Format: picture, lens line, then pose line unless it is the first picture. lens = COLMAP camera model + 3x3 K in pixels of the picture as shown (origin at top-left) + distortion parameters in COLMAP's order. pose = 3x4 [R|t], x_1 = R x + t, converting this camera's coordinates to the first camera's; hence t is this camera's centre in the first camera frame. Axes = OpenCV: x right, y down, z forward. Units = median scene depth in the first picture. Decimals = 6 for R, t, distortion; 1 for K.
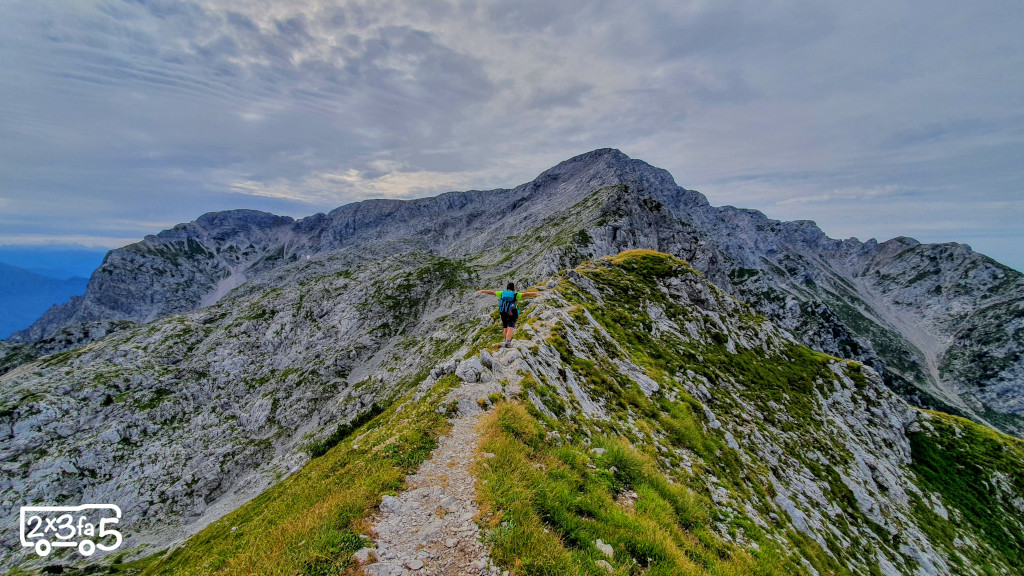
lens RADIAL K [[410.2, 0, 518.2], [0, 410.2, 293.2], [0, 0, 1]] dist [0.007742, 0.000019]
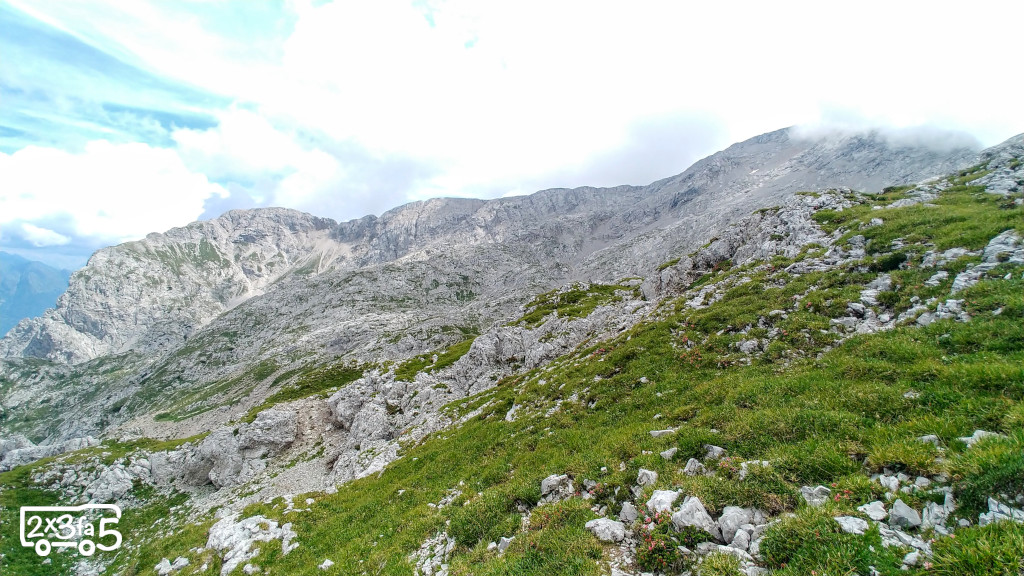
lens RADIAL K [[441.3, 0, 510.7], [0, 441.3, 287.3], [0, 0, 1]] dist [-0.016302, 0.000198]
pose [[0.991542, 0.049364, -0.120030, -0.151484], [-0.060404, 0.994095, -0.090146, -0.010502], [0.114871, 0.096634, 0.988669, 0.298417]]
